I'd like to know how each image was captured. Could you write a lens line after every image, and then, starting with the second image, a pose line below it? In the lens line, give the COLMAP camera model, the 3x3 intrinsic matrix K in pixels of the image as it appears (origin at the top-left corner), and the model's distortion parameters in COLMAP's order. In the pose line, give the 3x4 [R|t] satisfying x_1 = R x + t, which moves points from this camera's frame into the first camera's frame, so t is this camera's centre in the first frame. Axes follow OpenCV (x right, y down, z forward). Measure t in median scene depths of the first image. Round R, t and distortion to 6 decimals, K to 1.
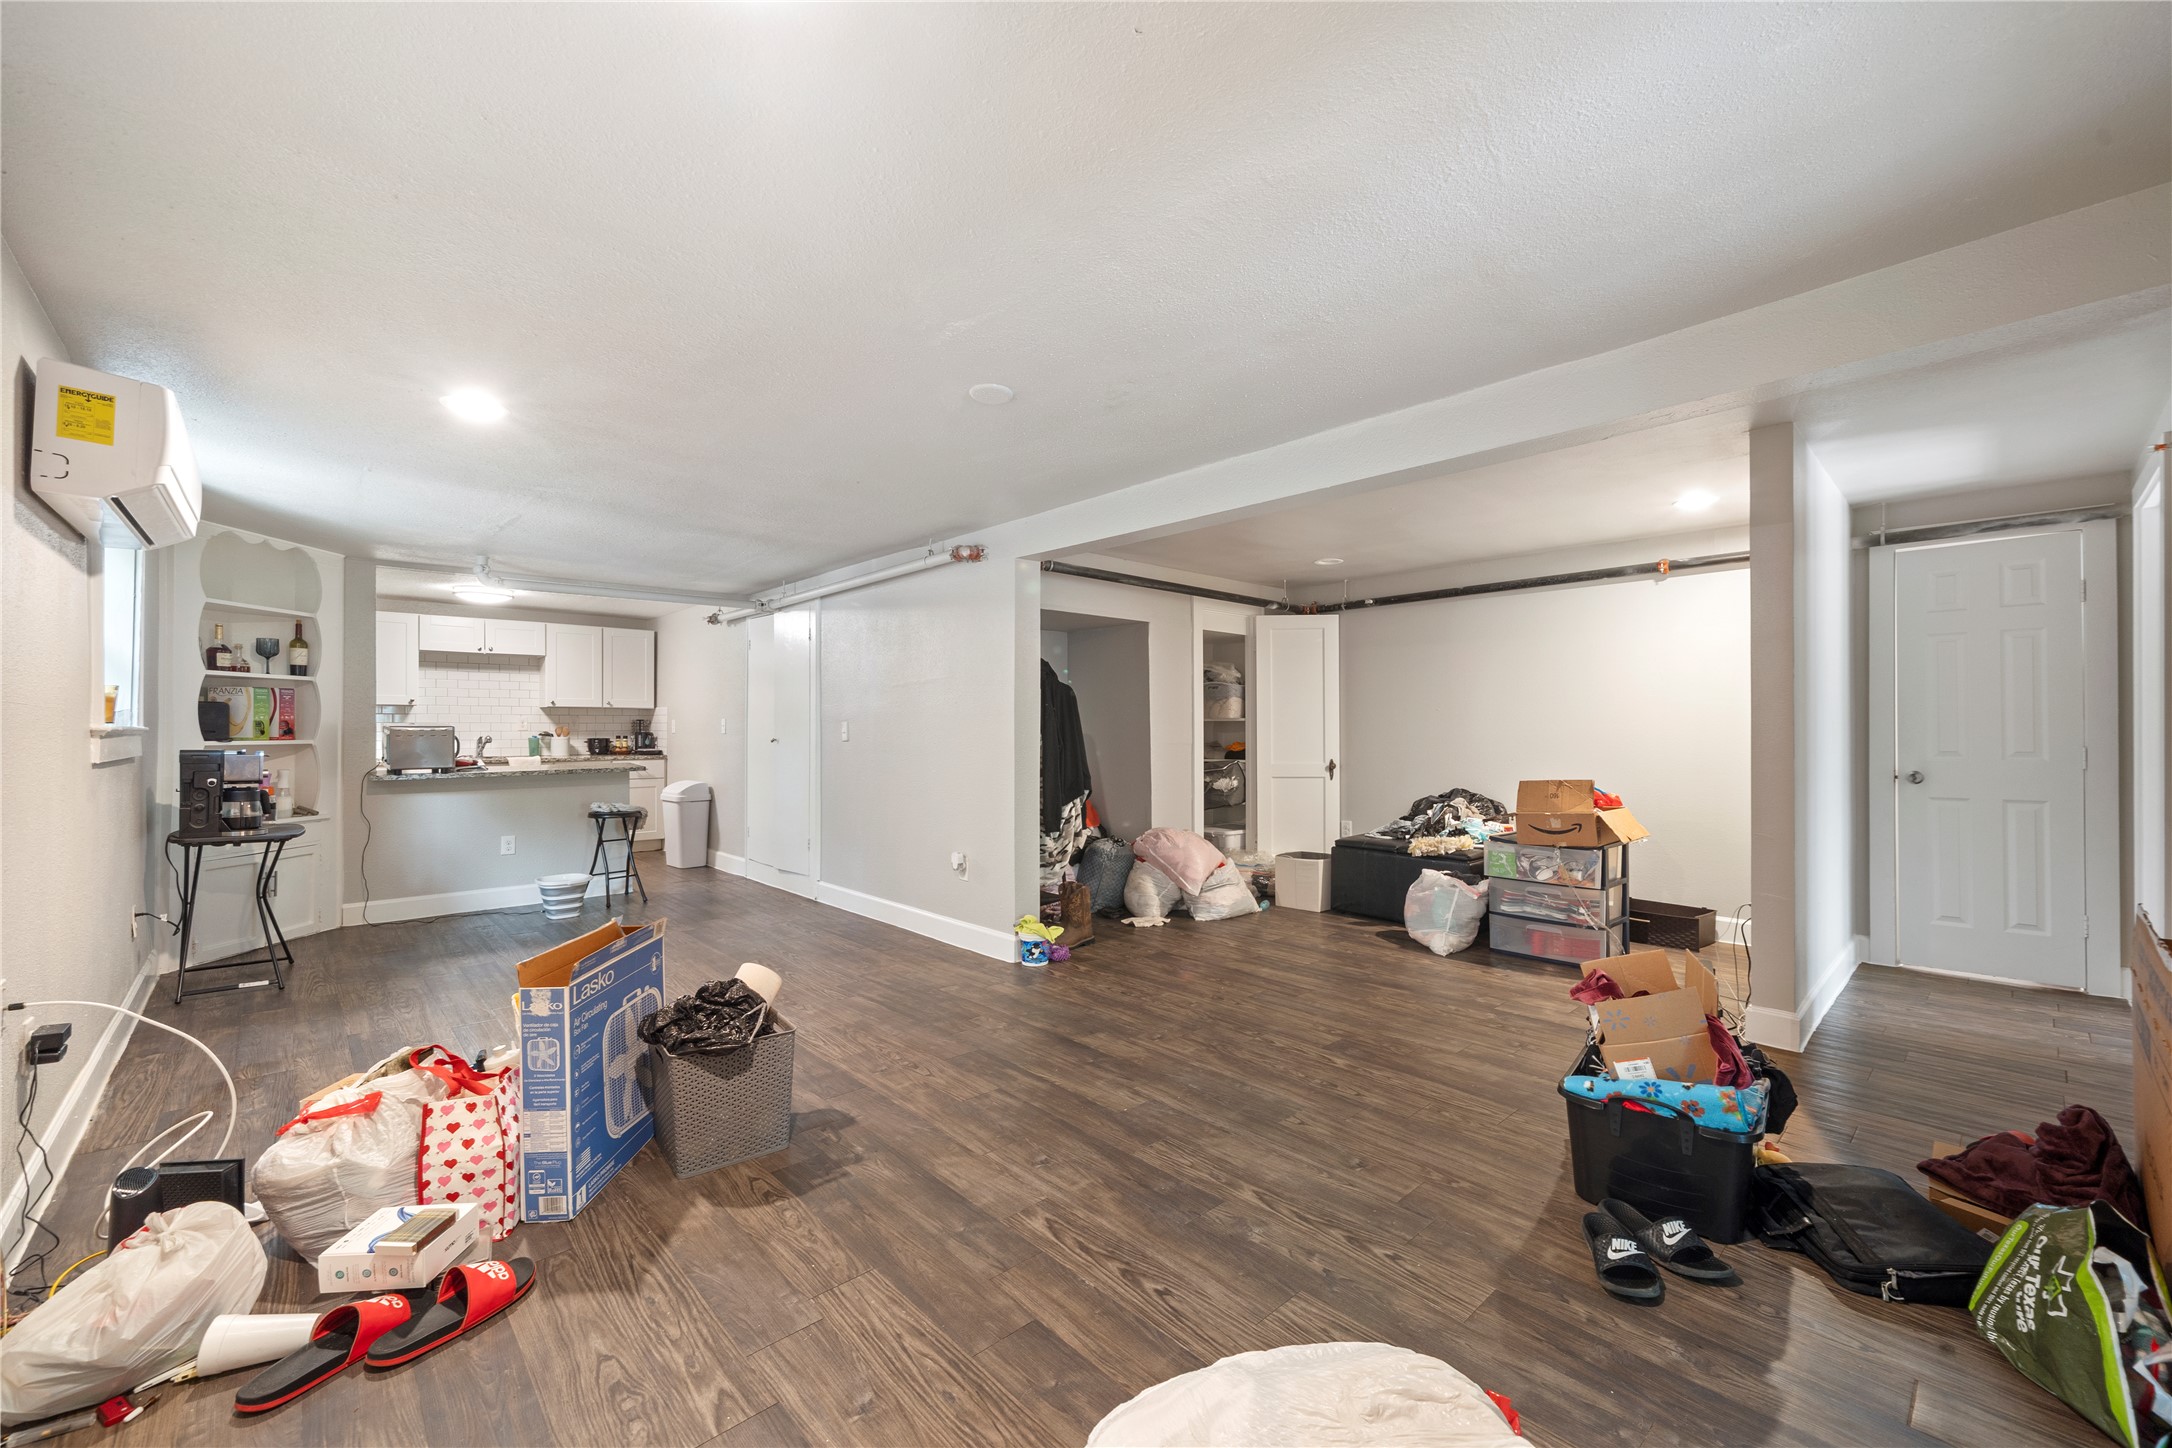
lens RADIAL K [[852.0, 0, 1086.0], [0, 852.0, 724.0], [0, 0, 1]] dist [0.000366, 0.000027]
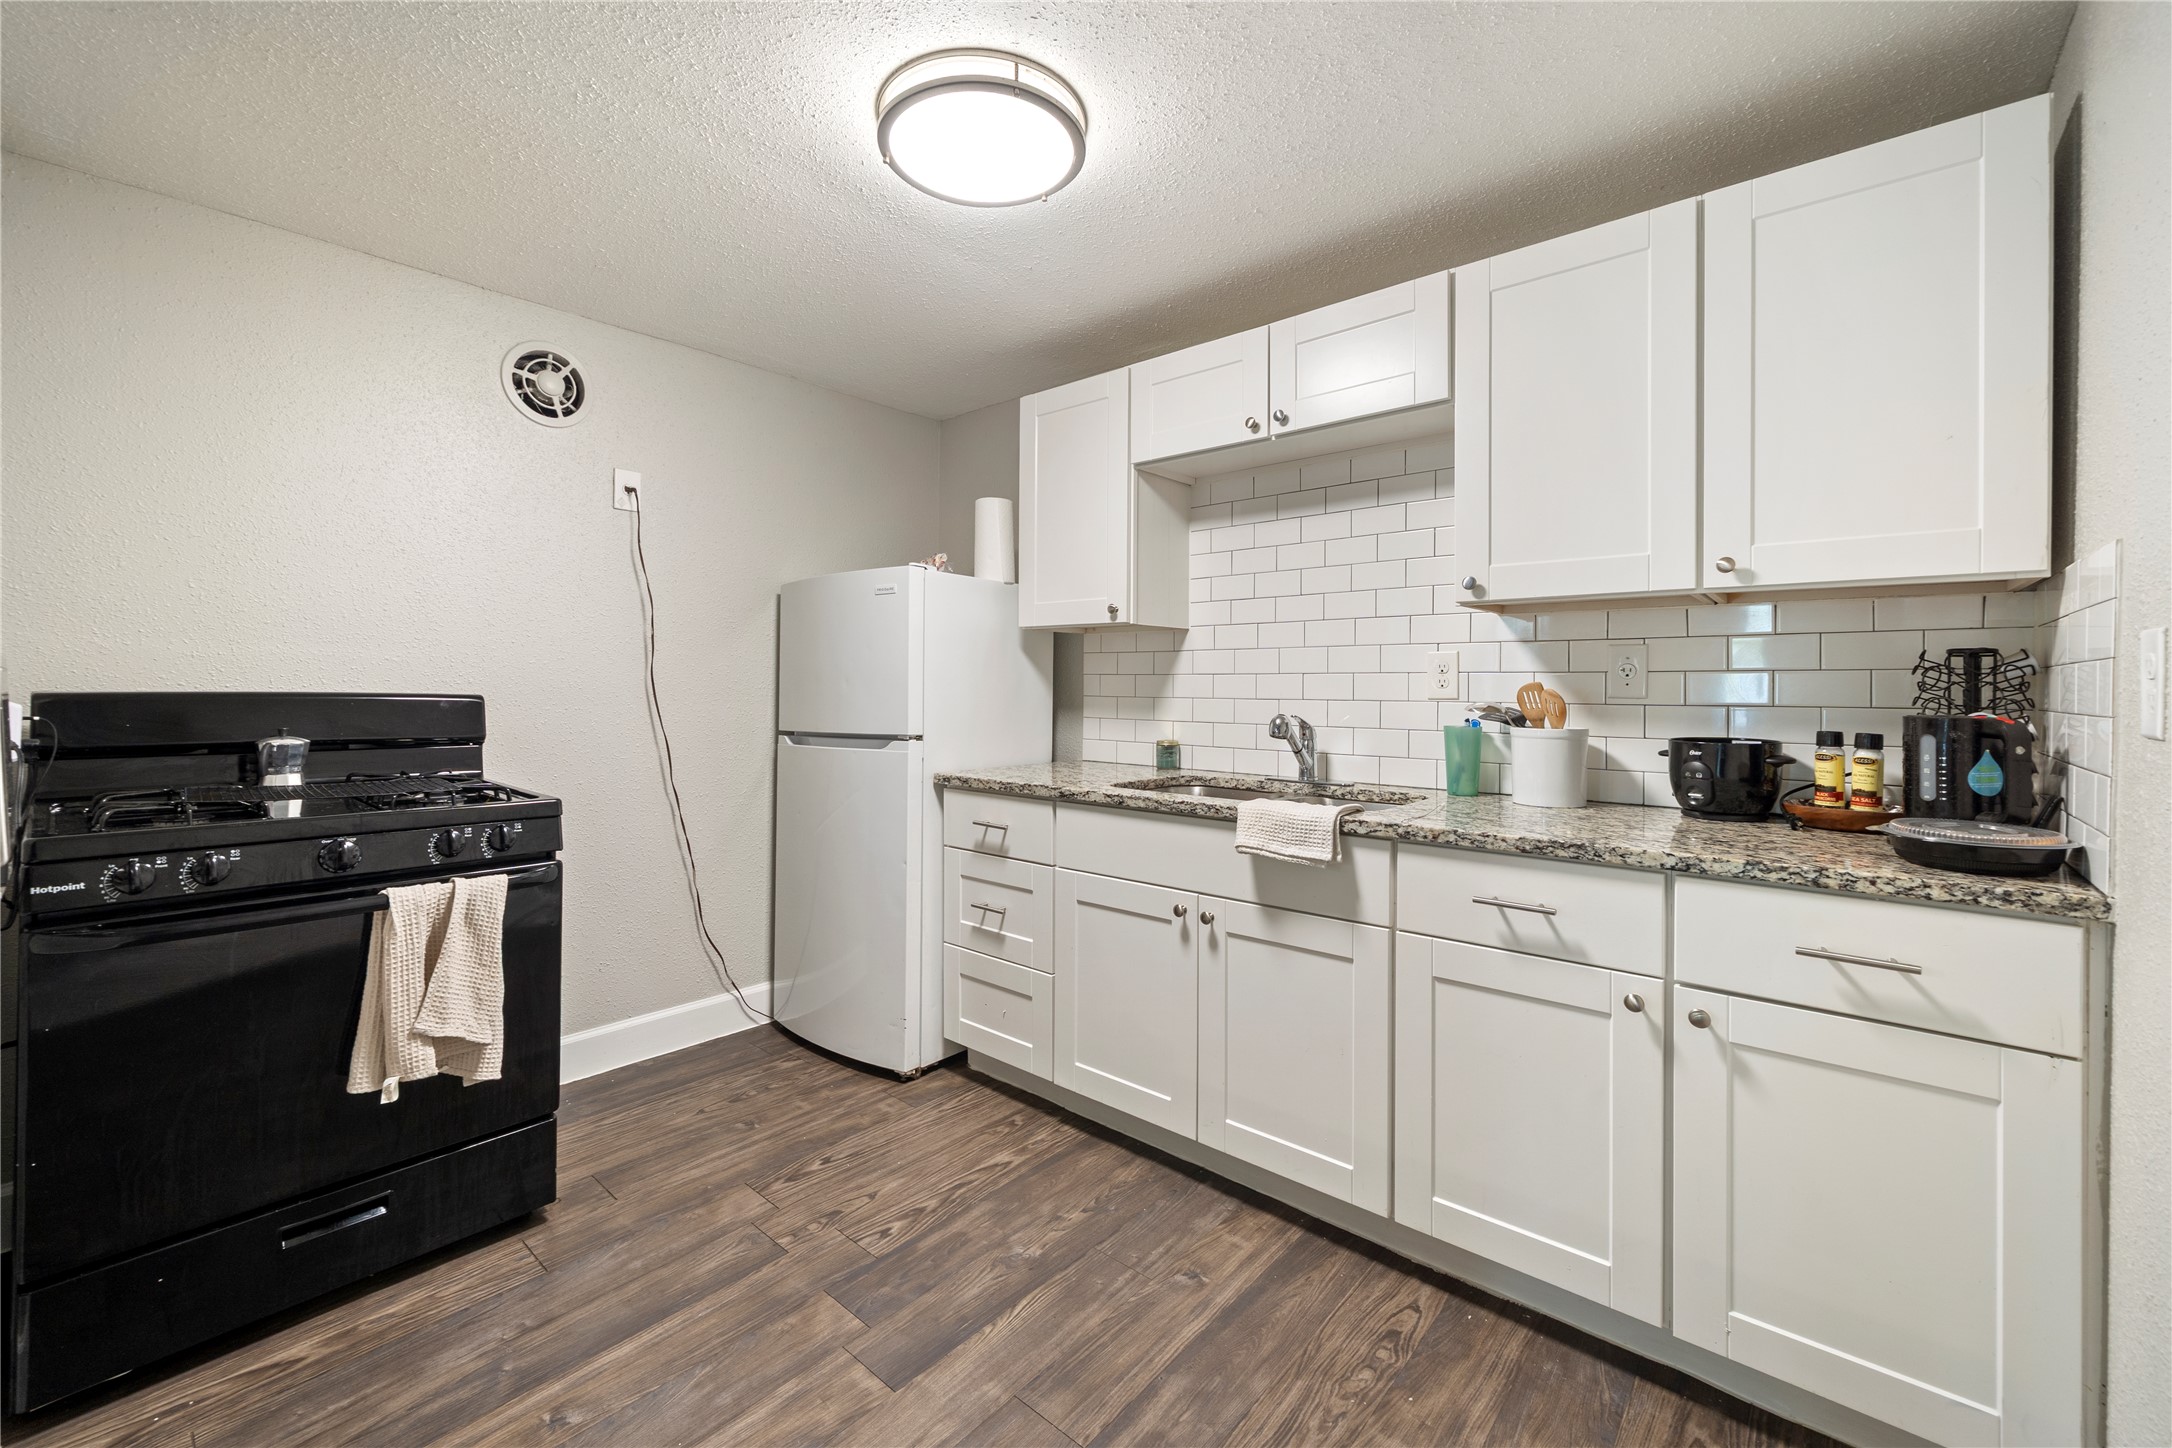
lens RADIAL K [[881.3, 0, 1089.2], [0, 881.3, 685.7], [0, 0, 1]] dist [0.000350, 0.000061]
pose [[0.103804, 0.000606, -0.994598, -0.374715], [-0.000748, 1.000000, 0.000531, 0.002954], [0.994597, 0.000689, 0.103805, 0.832153]]
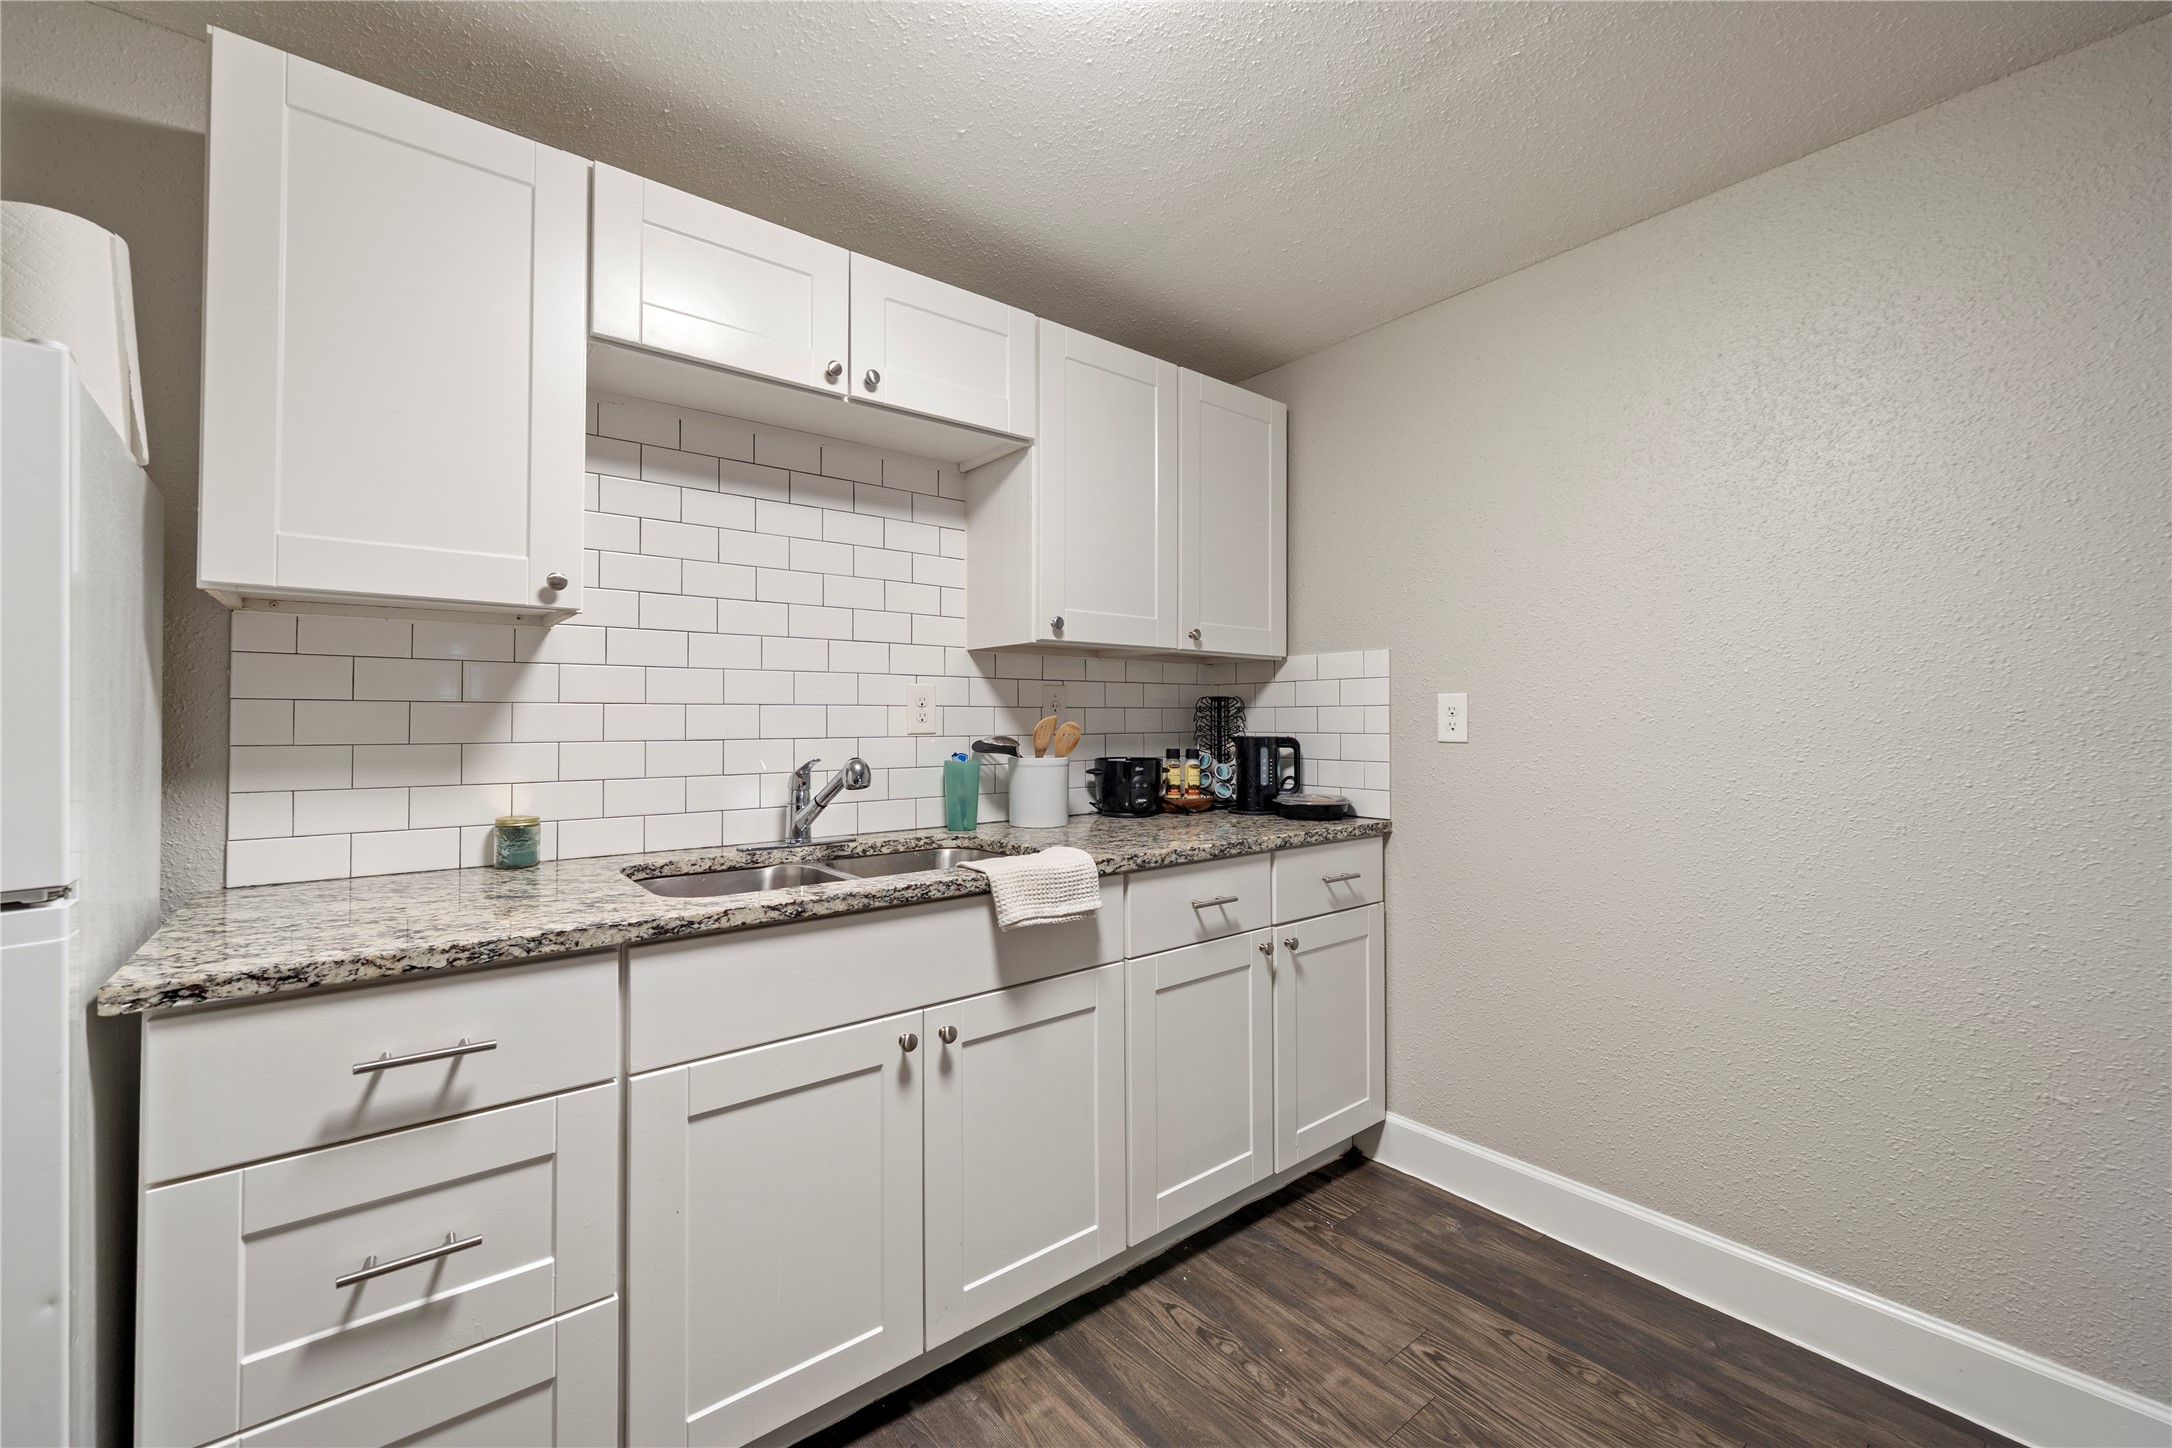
lens RADIAL K [[870.5, 0, 1085.9], [0, 870.5, 704.7], [0, 0, 1]] dist [0.000225, 0.000002]
pose [[0.996865, -0.000785, -0.079115, -0.572924], [-0.000139, 0.999932, -0.011678, 0.001539], [0.079118, 0.011652, 0.996797, 0.711680]]
